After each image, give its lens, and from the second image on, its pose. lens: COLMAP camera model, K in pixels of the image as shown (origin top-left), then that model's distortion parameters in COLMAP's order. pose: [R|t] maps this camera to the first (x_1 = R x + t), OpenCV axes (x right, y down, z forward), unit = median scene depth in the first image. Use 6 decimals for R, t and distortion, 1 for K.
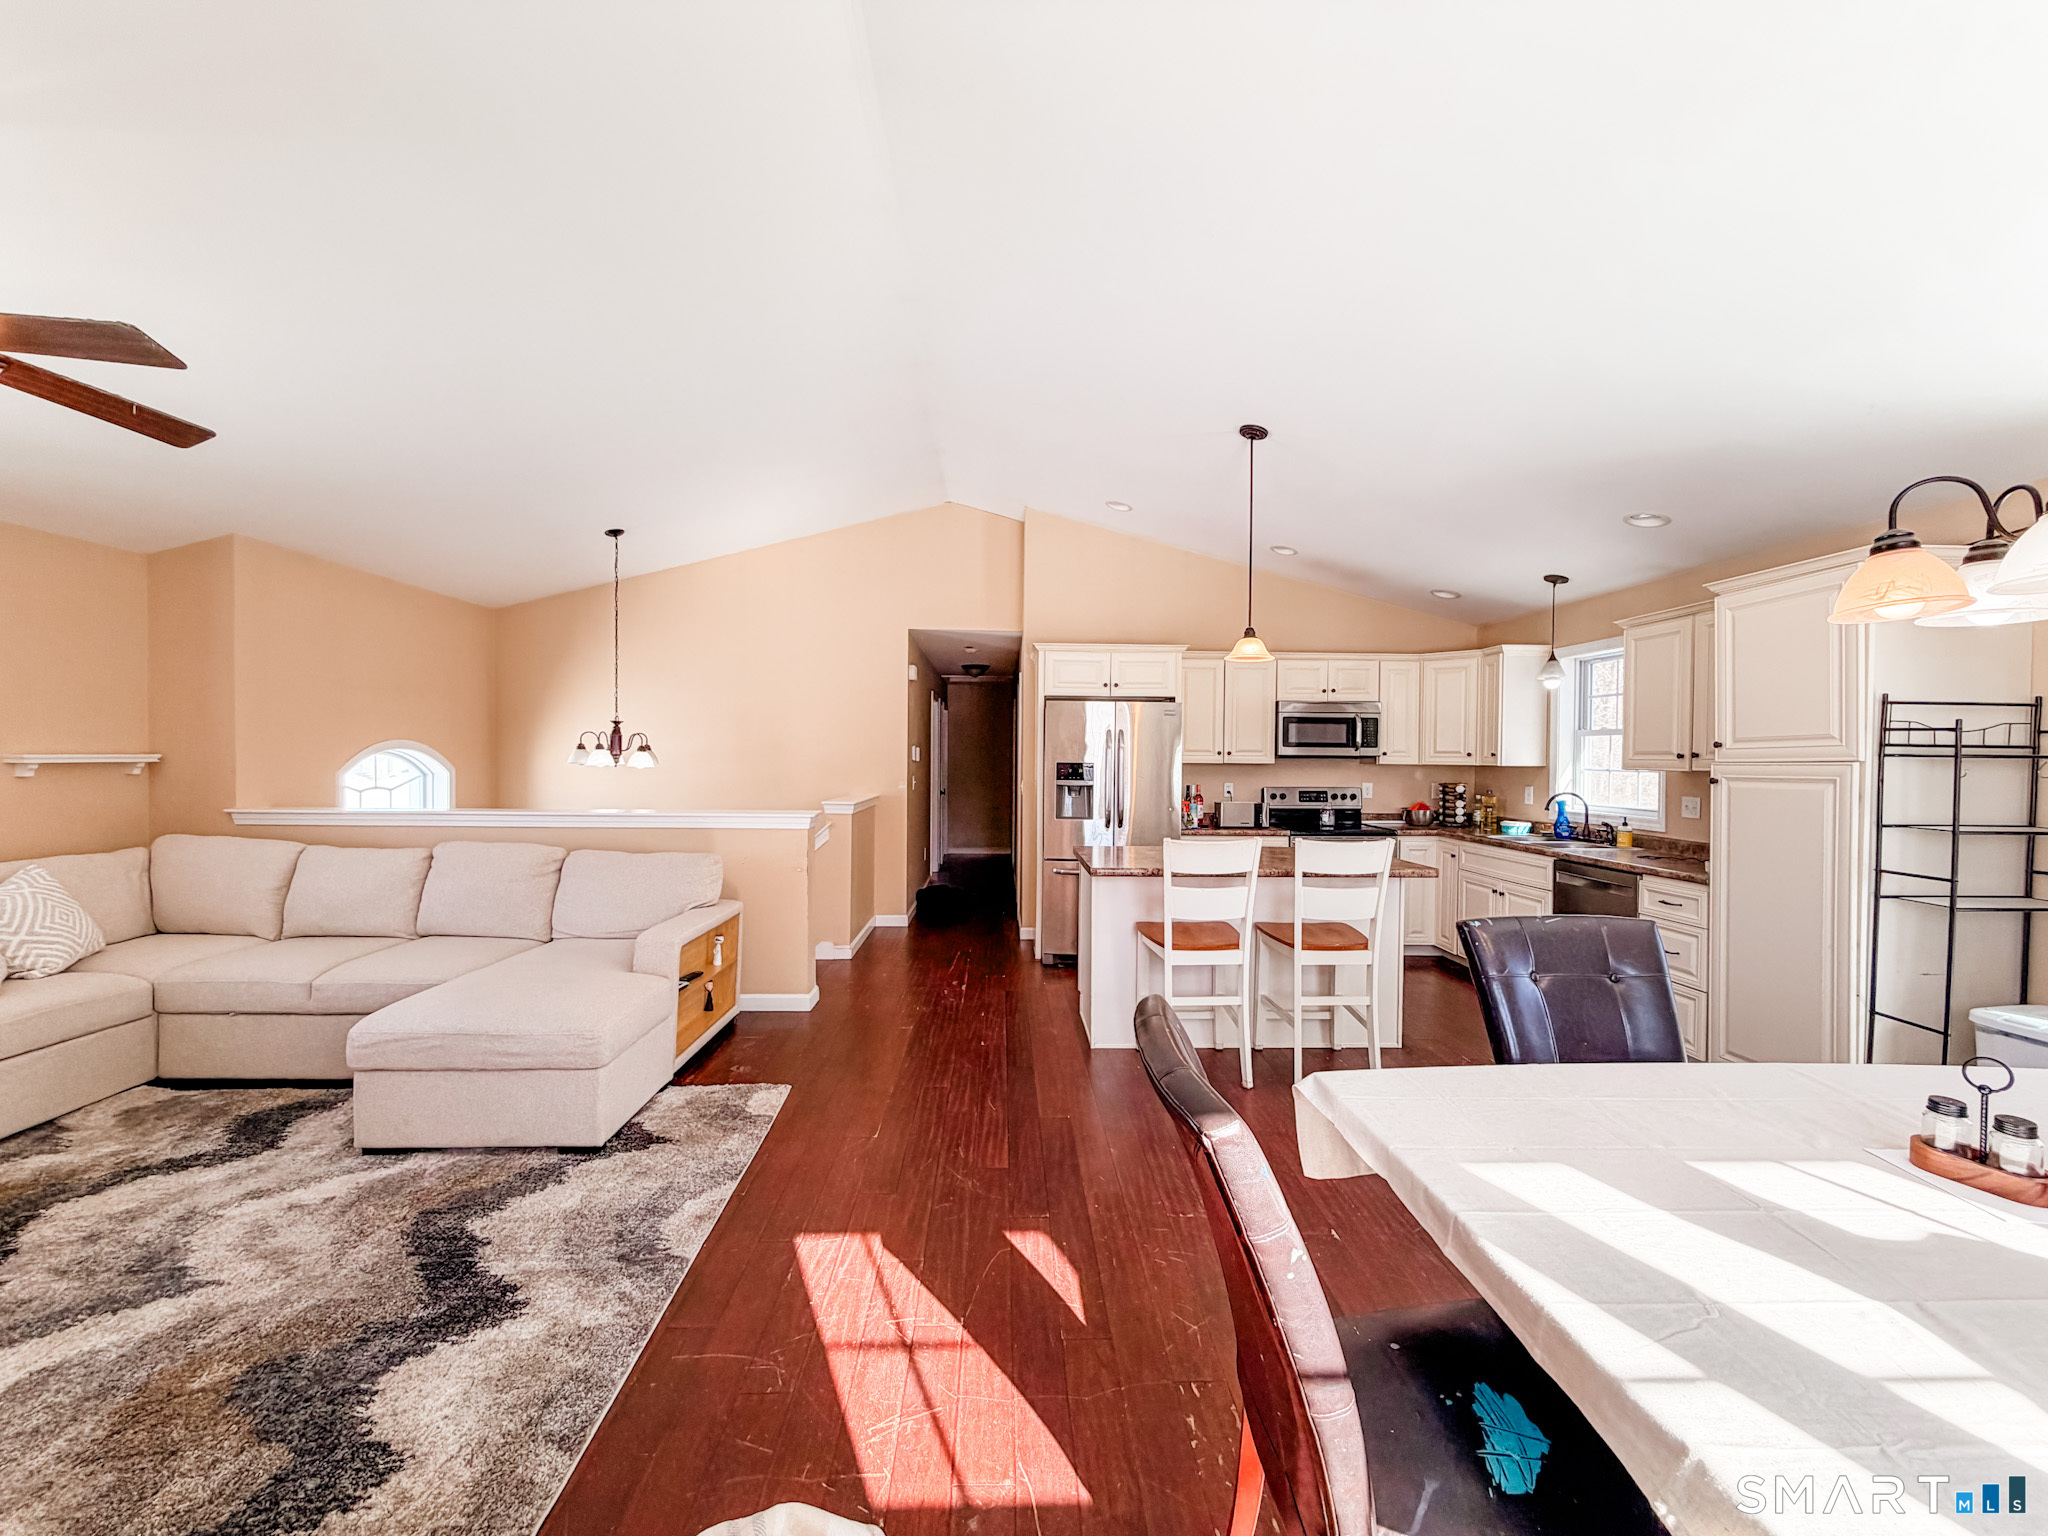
lens RADIAL K [[815.1, 0, 1022.7], [0, 815.1, 768.1], [0, 0, 1]] dist [-0.000333, 0.000099]
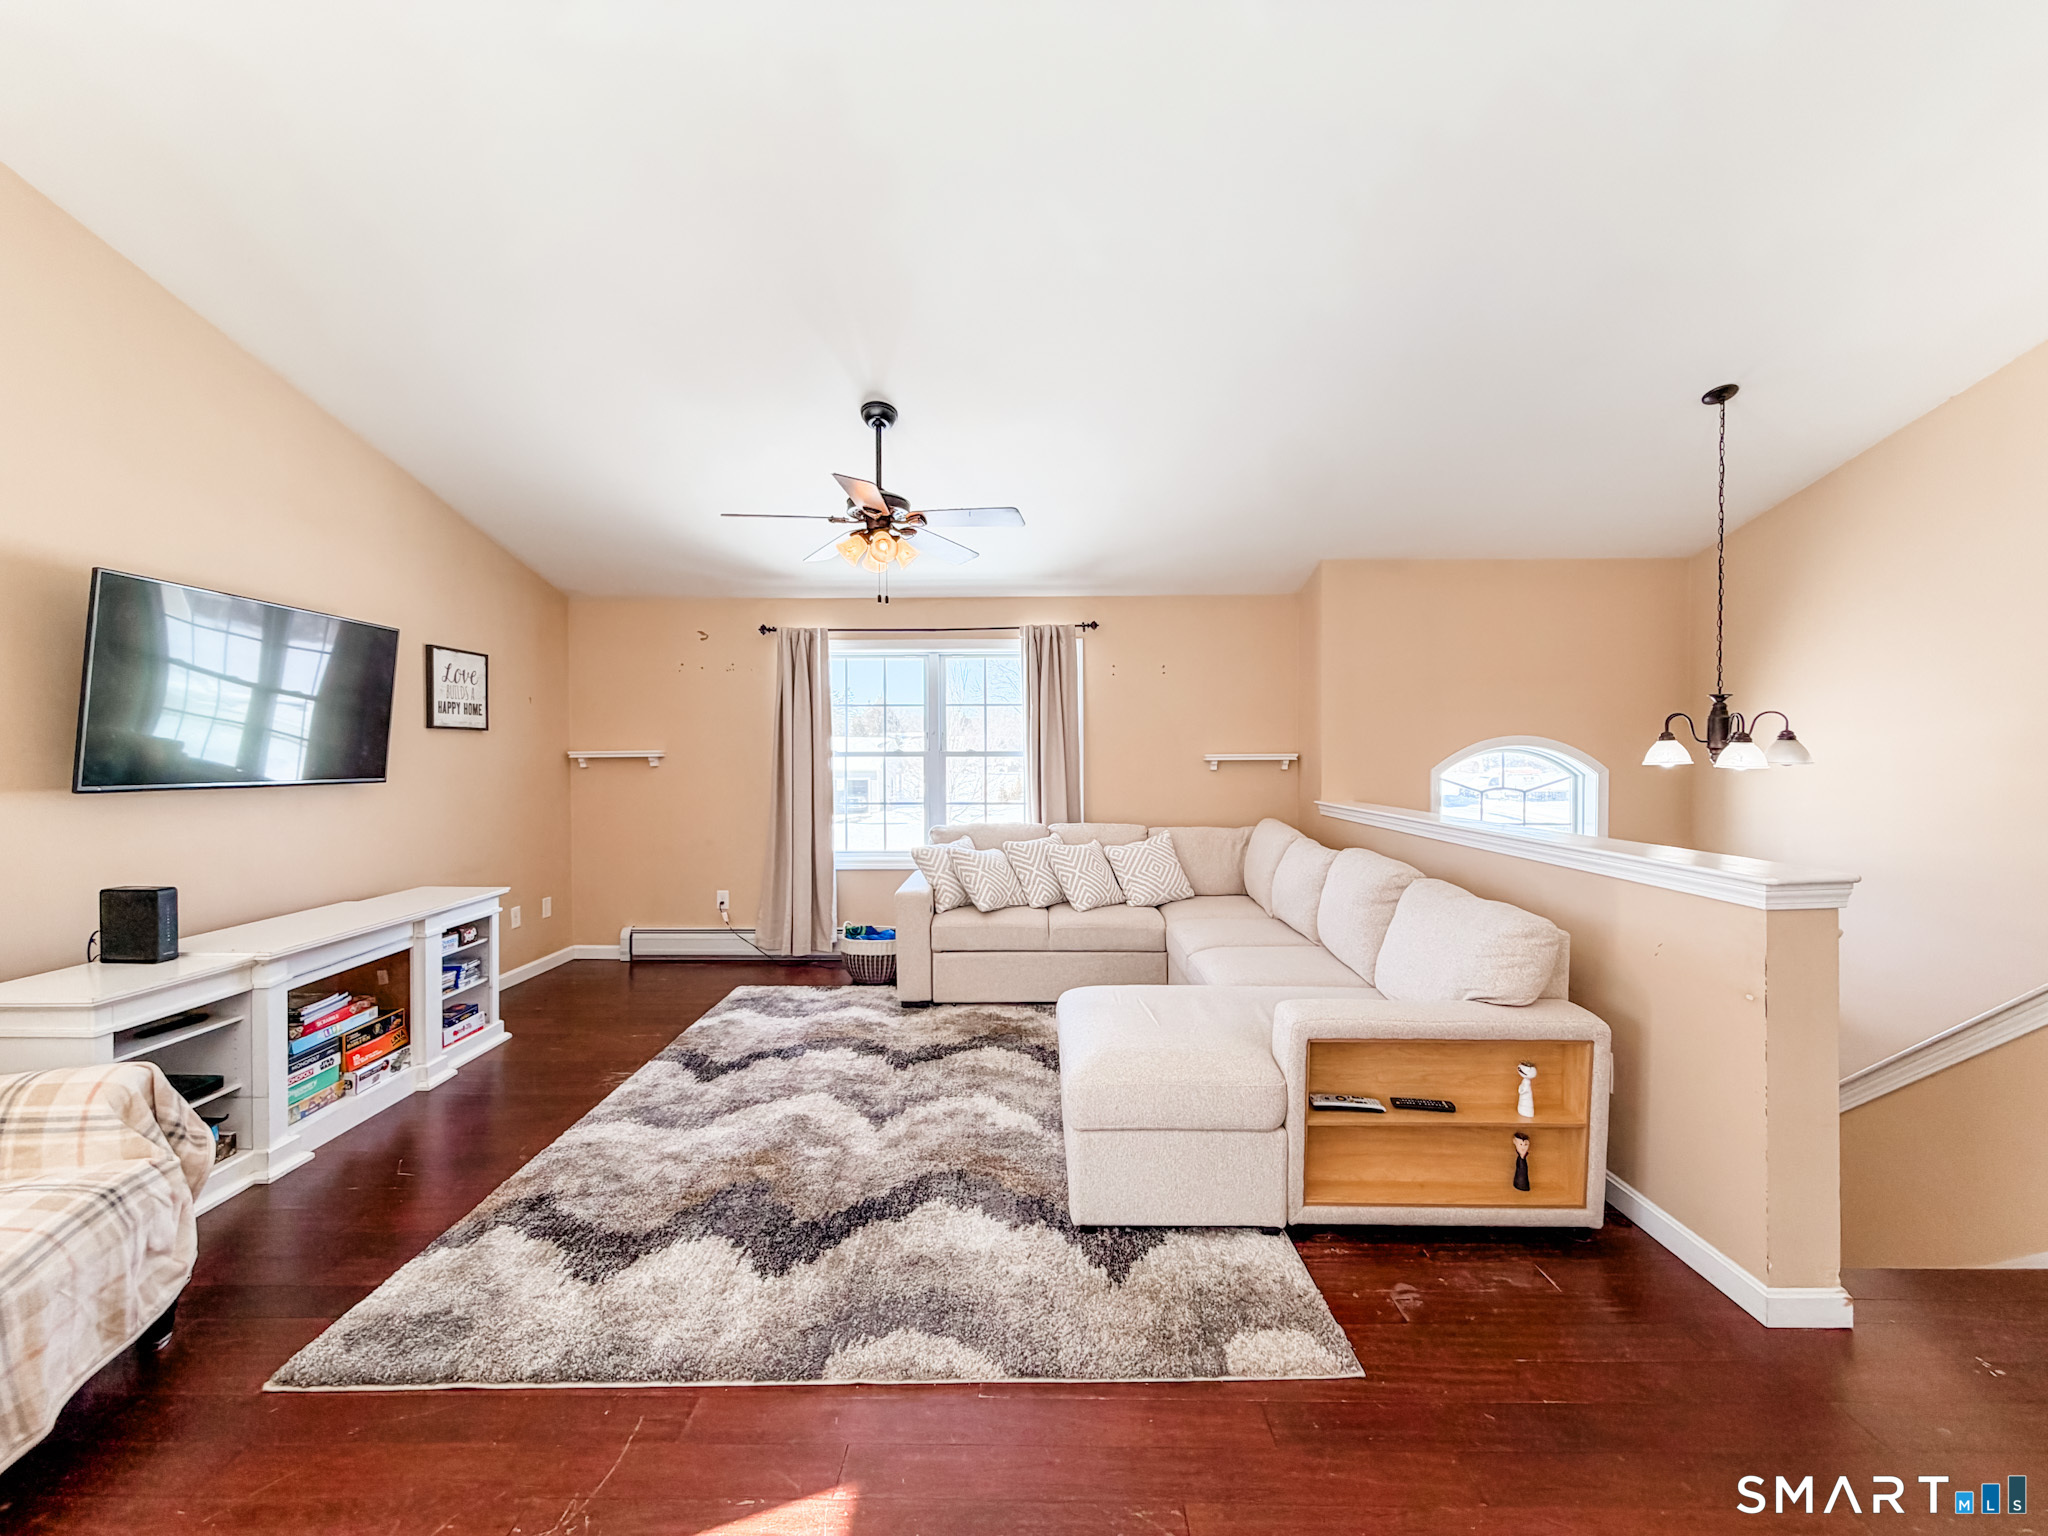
lens RADIAL K [[815.1, 0, 1025.1], [0, 815.1, 769.4], [0, 0, 1]] dist [-0.000333, 0.000099]
pose [[-0.039094, 0.009945, -0.999186, 0.190257], [-0.010099, 0.999895, 0.010347, -0.001640], [0.999184, 0.010496, -0.038990, 0.620337]]
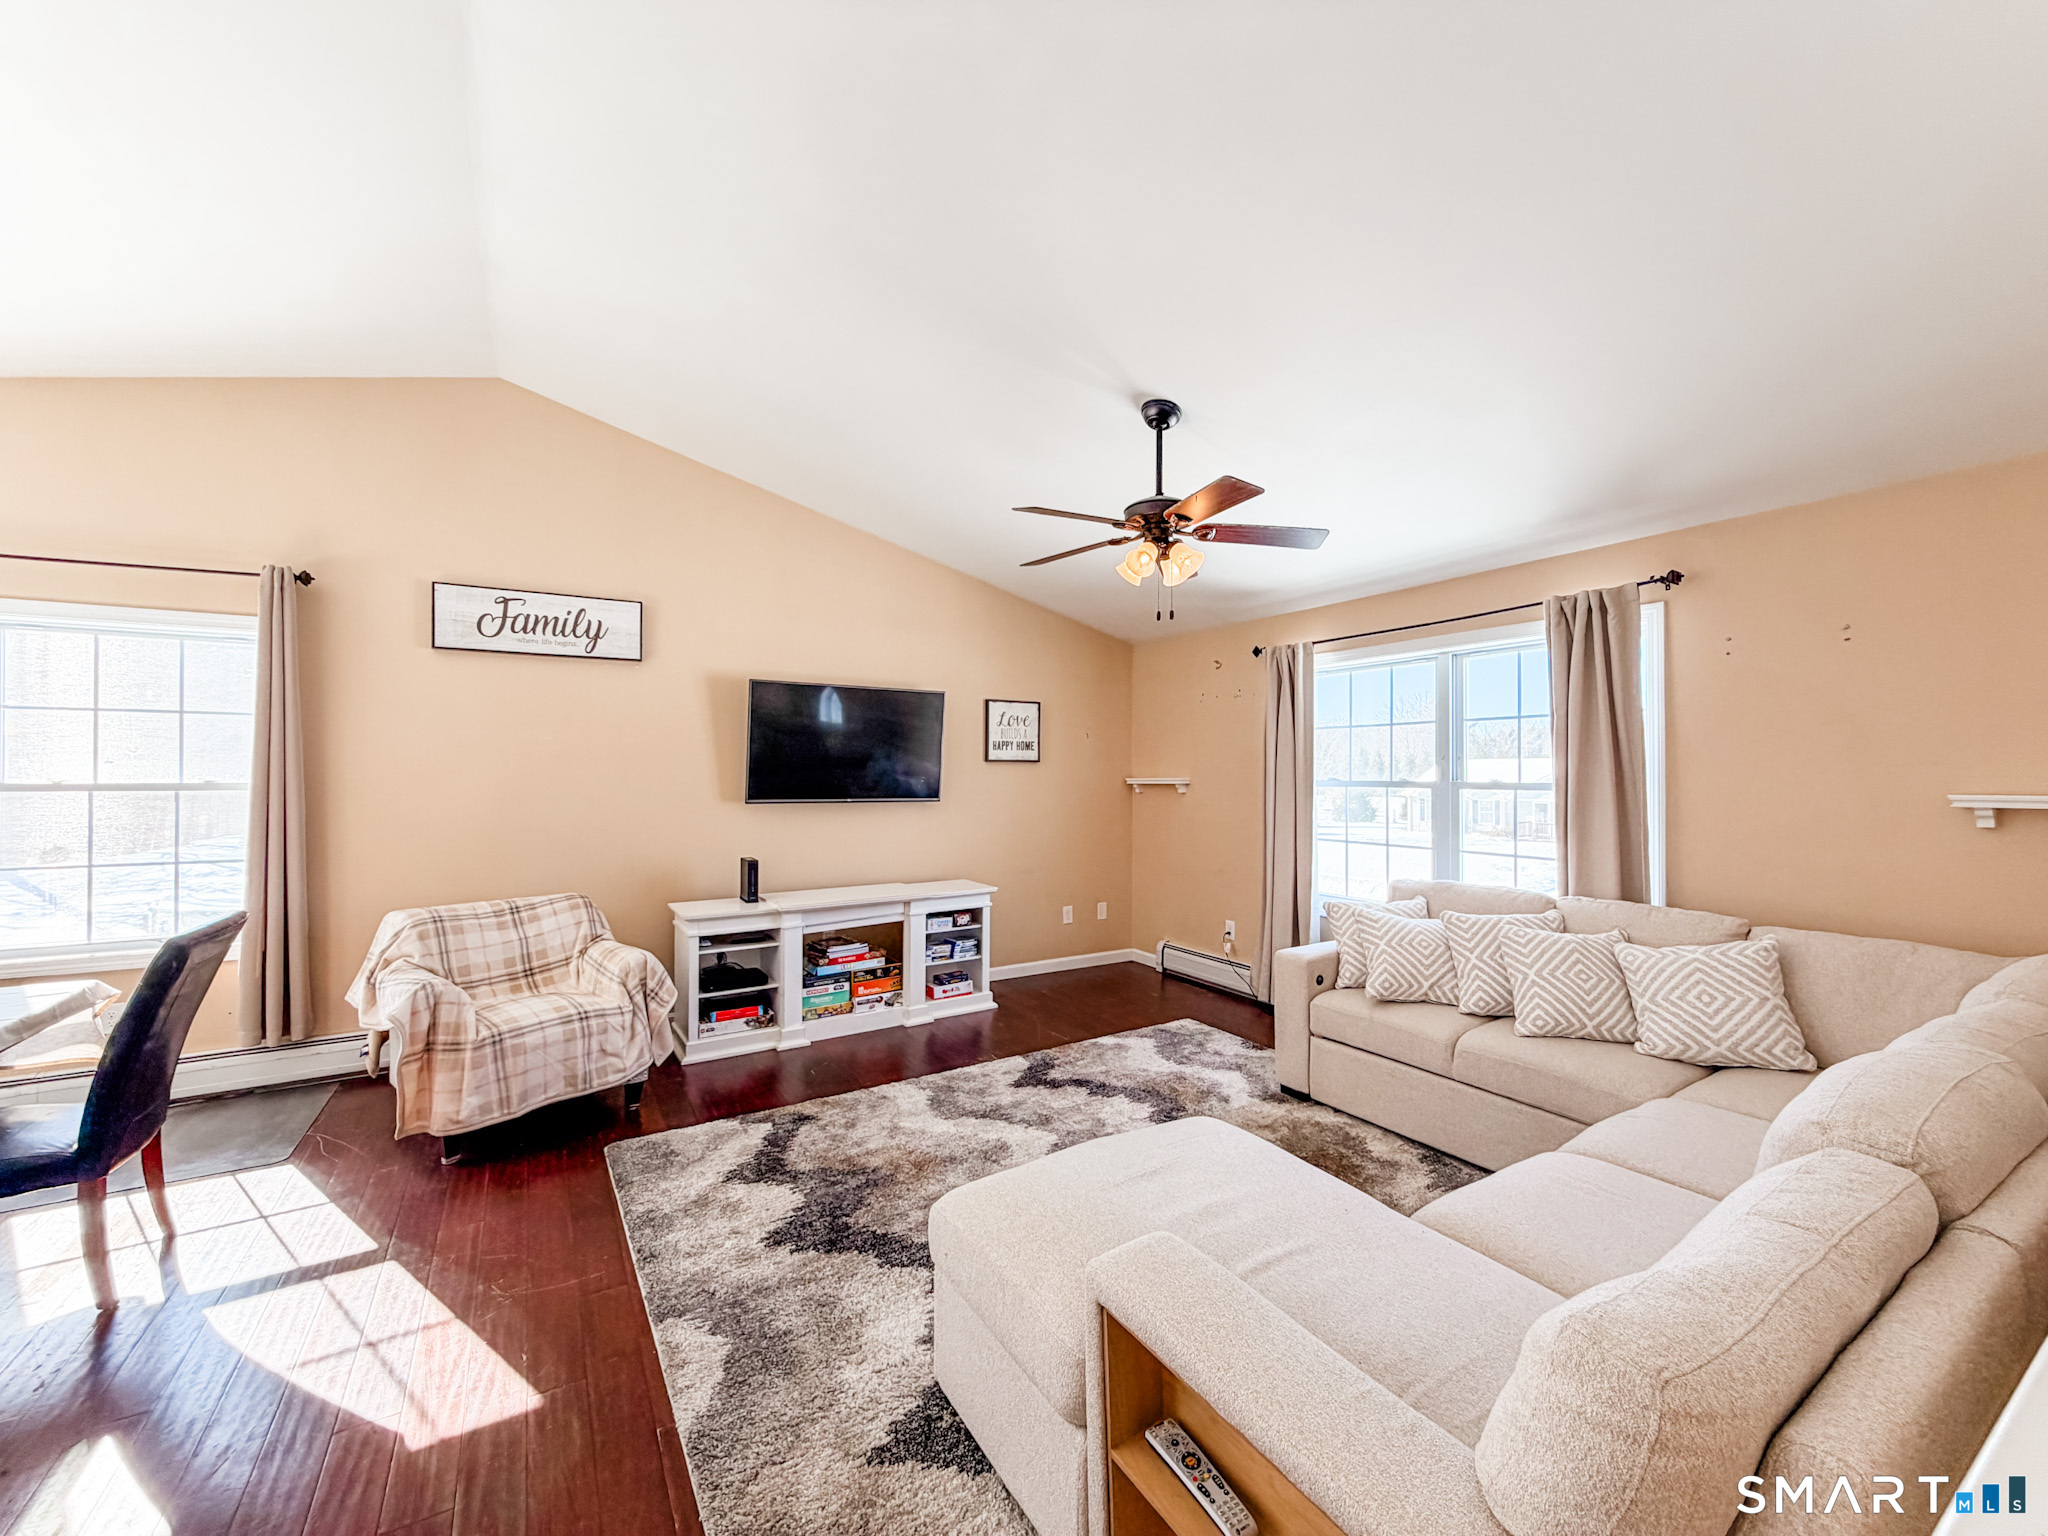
lens RADIAL K [[815.1, 0, 1022.7], [0, 815.1, 768.2], [0, 0, 1]] dist [-0.000333, 0.000099]
pose [[-0.869428, -0.013665, -0.493871, -0.153802], [-0.015396, 0.999881, -0.000562, -0.022677], [0.493820, 0.007115, -0.869535, 1.022090]]
